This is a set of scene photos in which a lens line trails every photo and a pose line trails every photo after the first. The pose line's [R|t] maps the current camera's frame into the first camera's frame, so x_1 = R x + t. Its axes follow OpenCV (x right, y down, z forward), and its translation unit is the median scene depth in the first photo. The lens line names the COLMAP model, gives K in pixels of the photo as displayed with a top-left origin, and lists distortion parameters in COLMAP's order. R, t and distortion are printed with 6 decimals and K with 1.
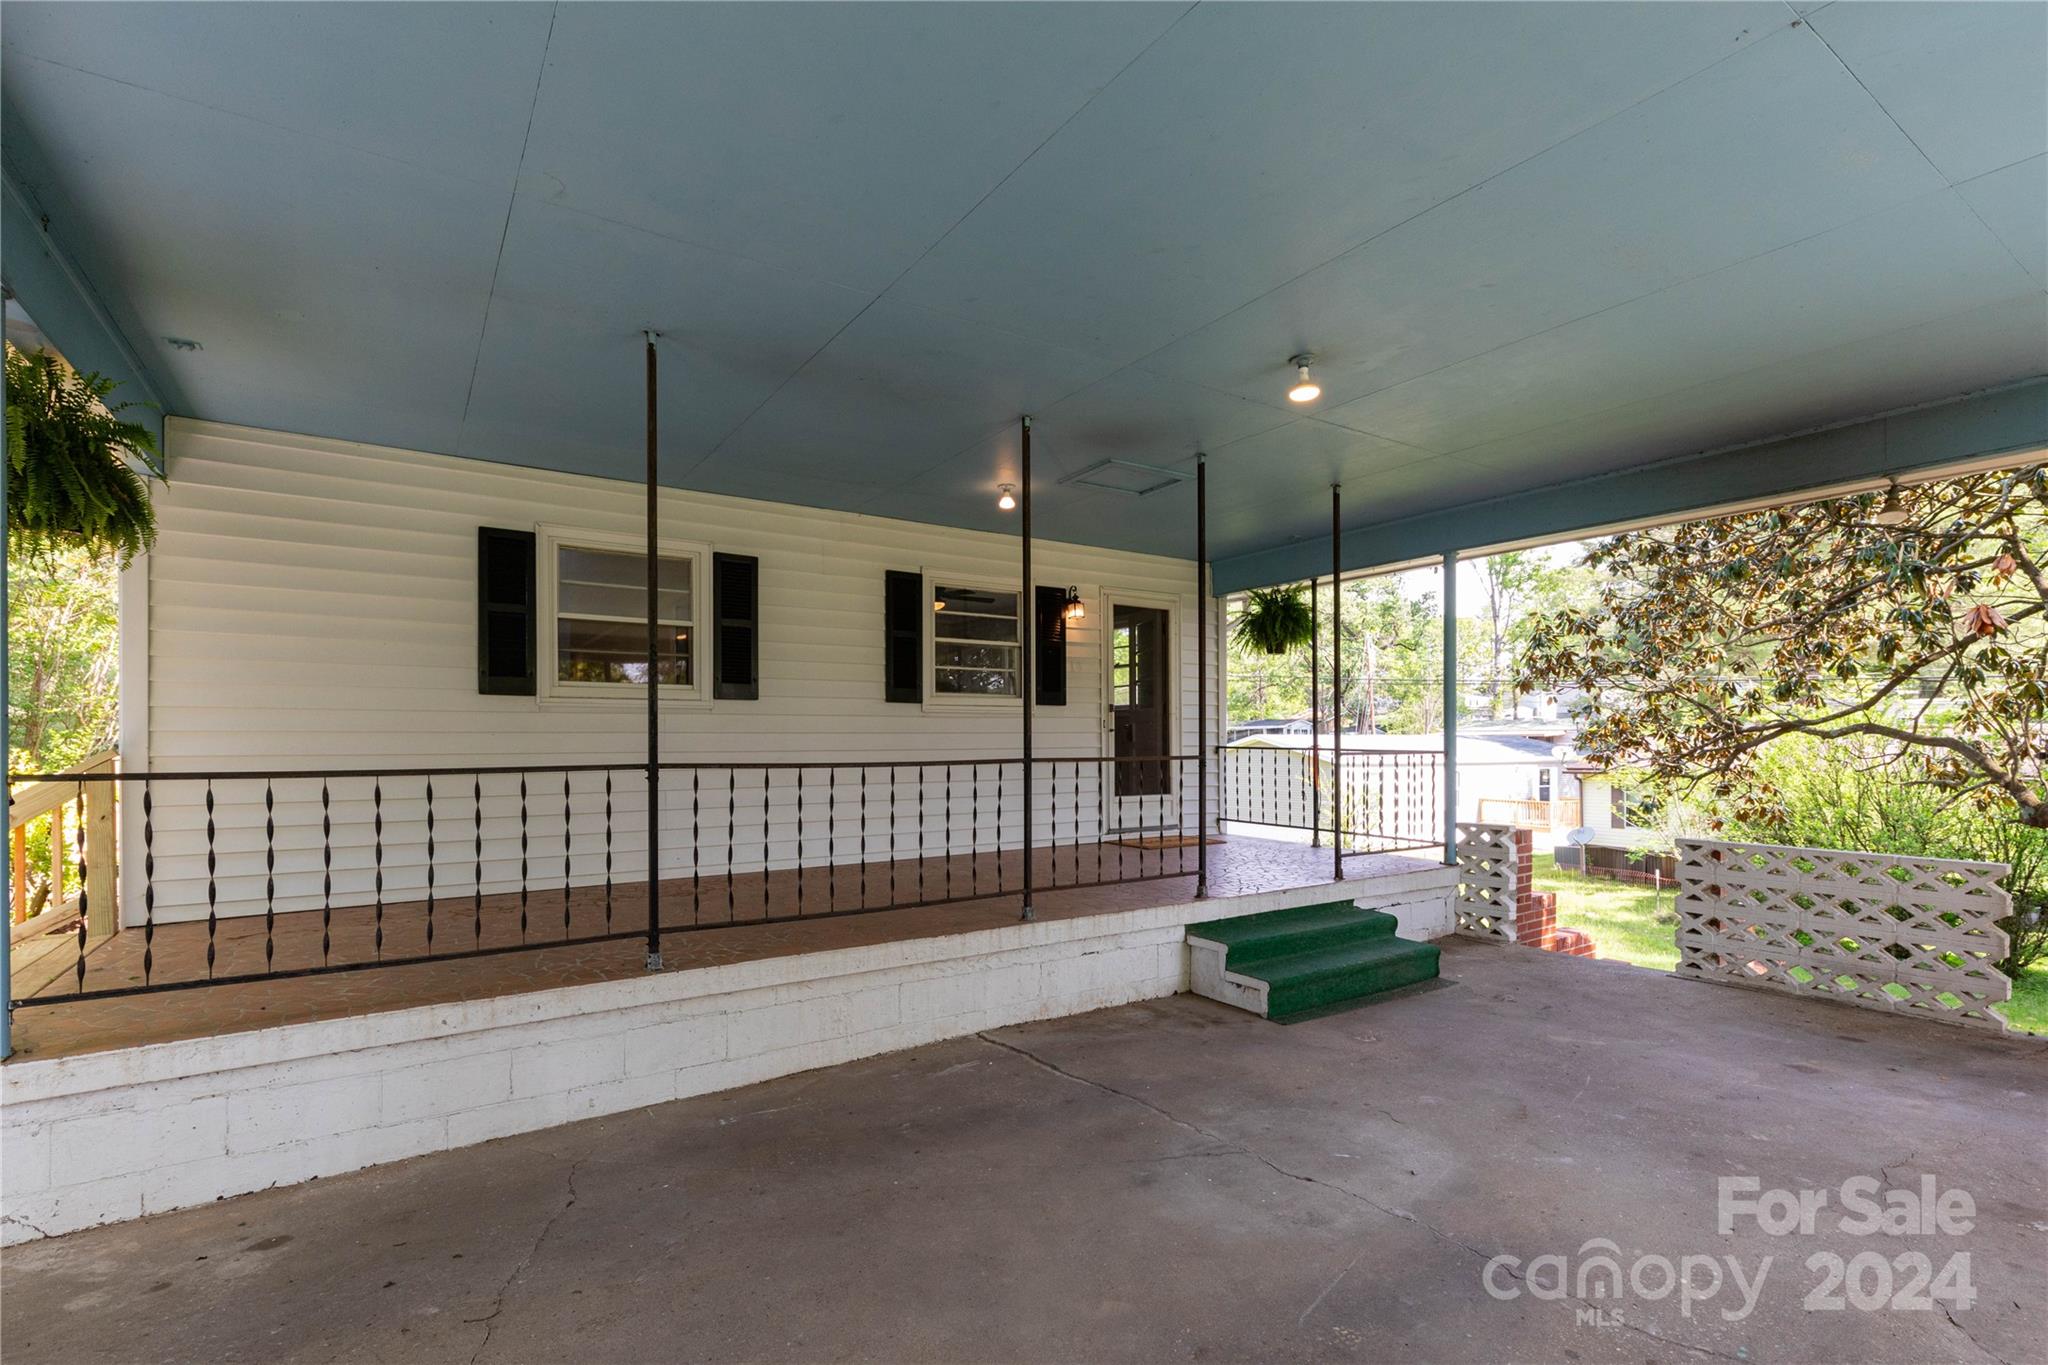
lens RADIAL K [[915.3, 0, 1052.5], [0, 915.3, 744.7], [0, 0, 1]] dist [0.005639, -0.000122]
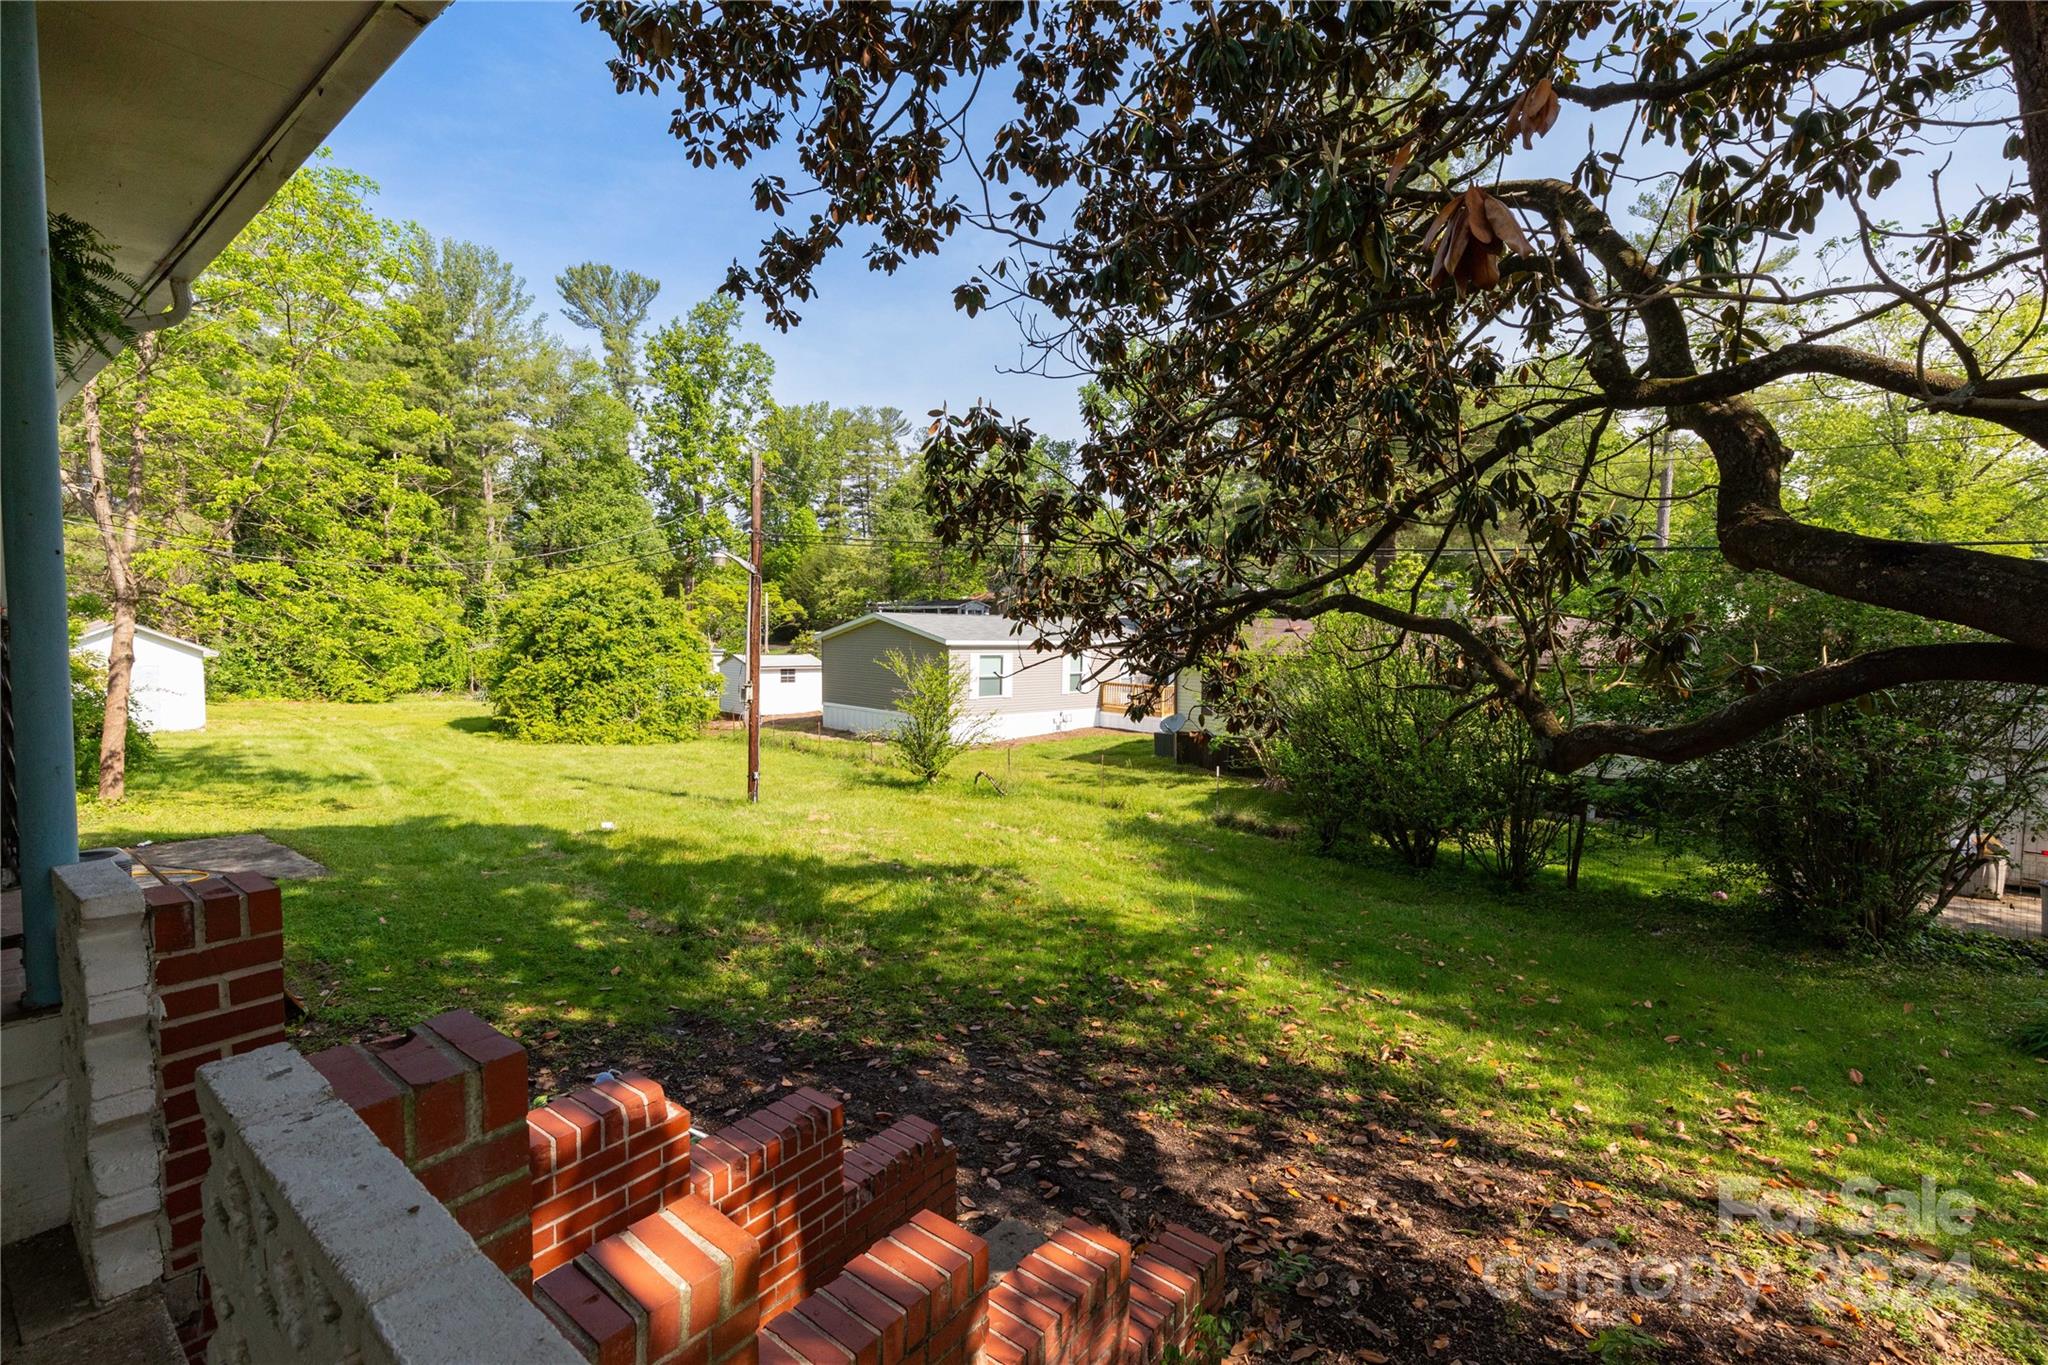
lens RADIAL K [[915.3, 0, 1017.3], [0, 915.3, 675.4], [0, 0, 1]] dist [0.005639, -0.000122]
pose [[0.956683, 0.001192, 0.291129, 0.553311], [-0.018058, 0.998309, 0.055254, 0.000837], [-0.290570, -0.058117, 0.955087, 0.528700]]
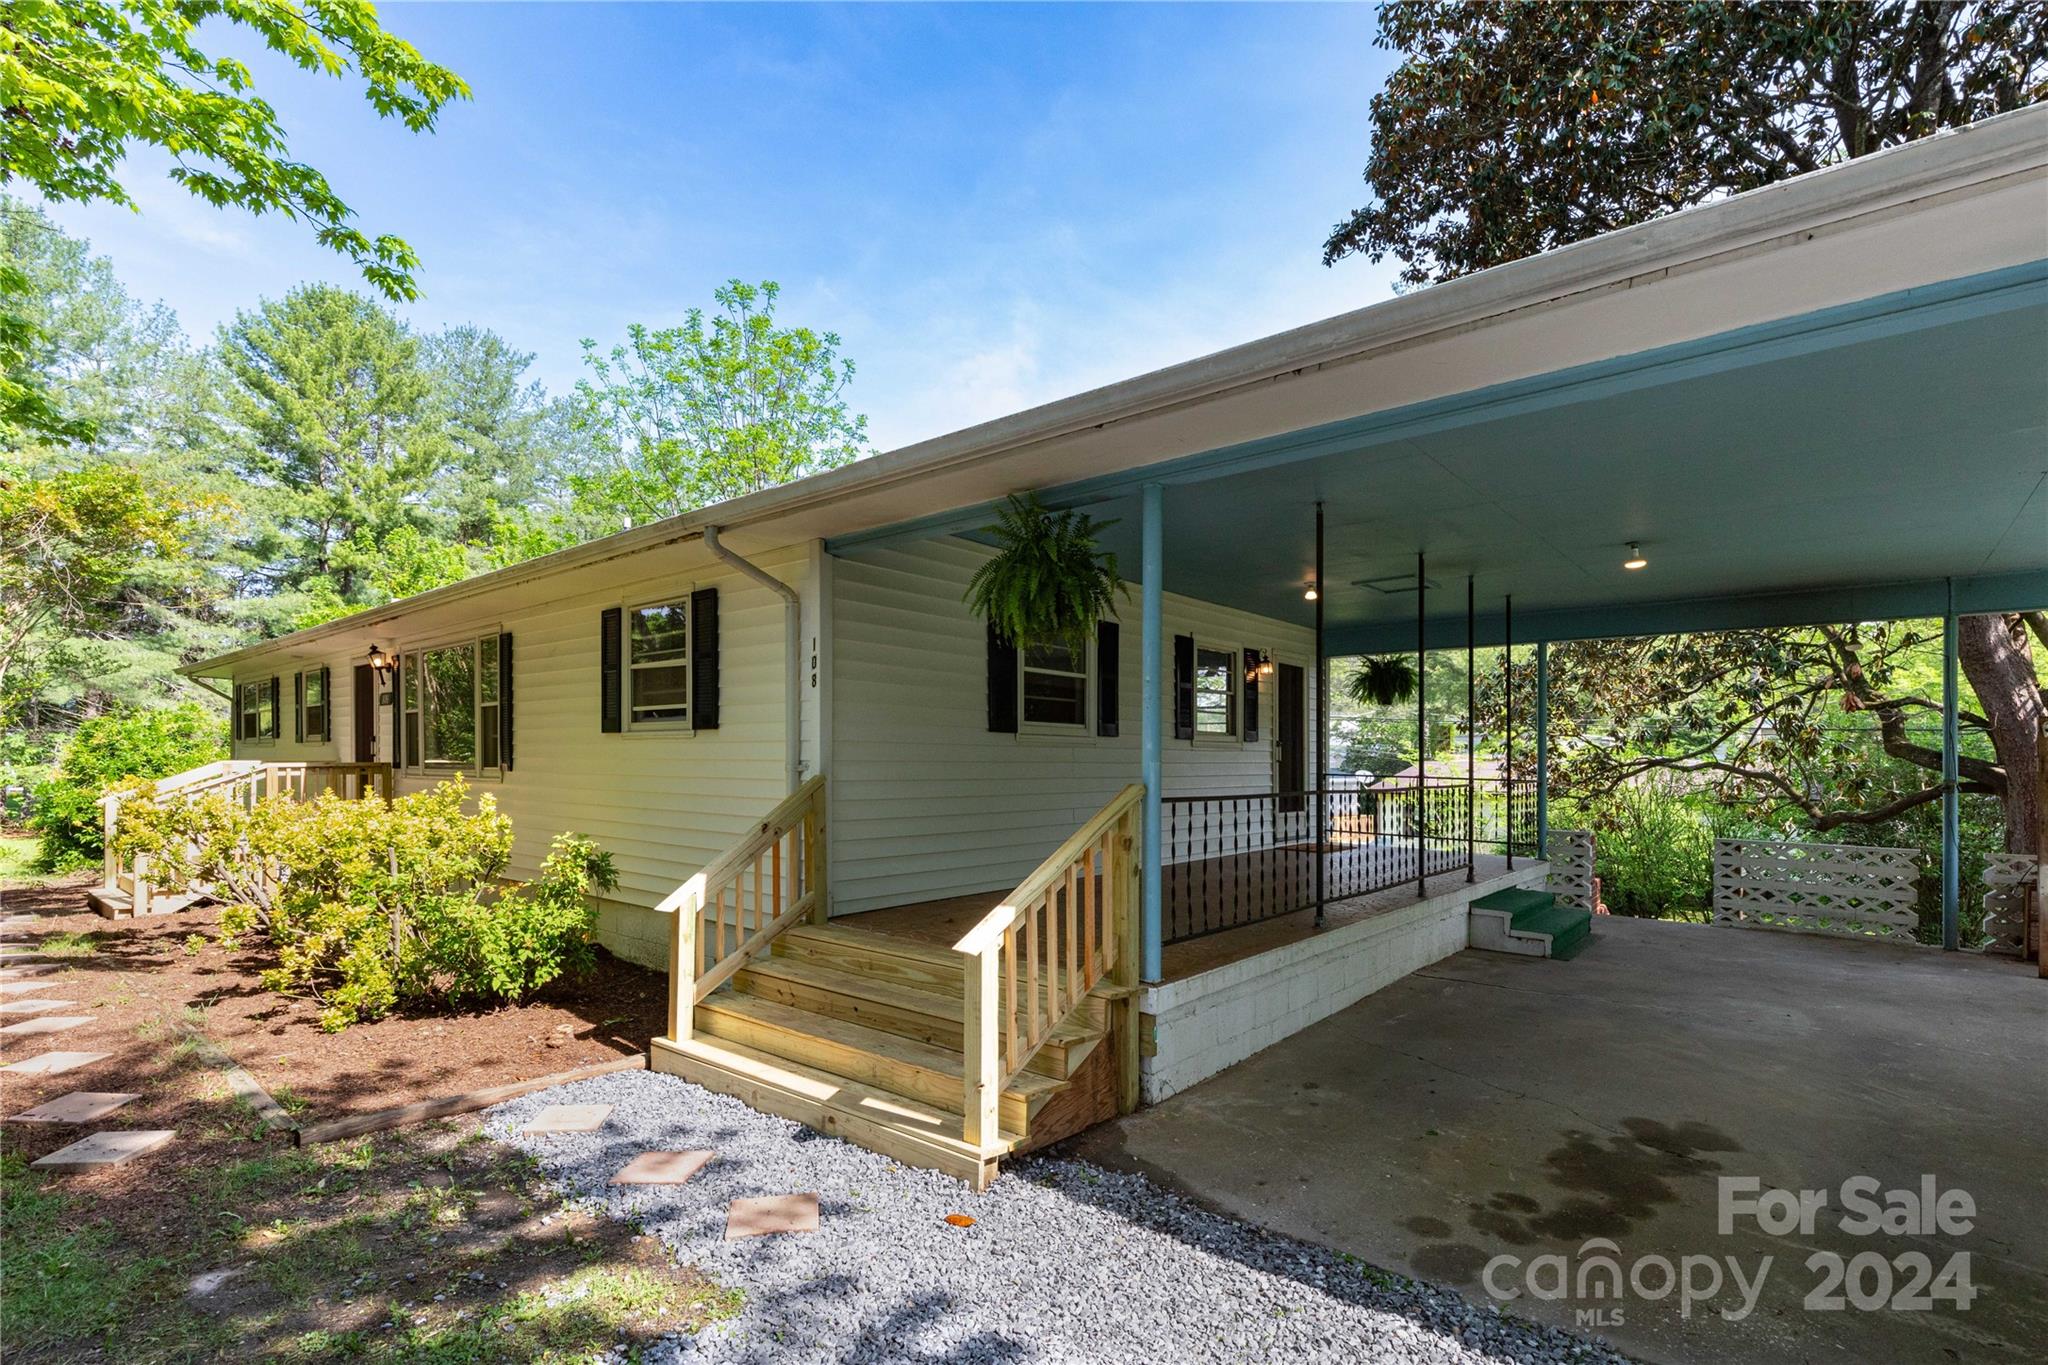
lens RADIAL K [[915.3, 0, 1033.1], [0, 915.3, 761.7], [0, 0, 1]] dist [0.005639, -0.000122]
pose [[0.966035, 0.012963, 0.258084, -0.606354], [-0.013347, 0.999911, -0.000266, -0.010160], [-0.258065, -0.003188, 0.966122, -0.155503]]
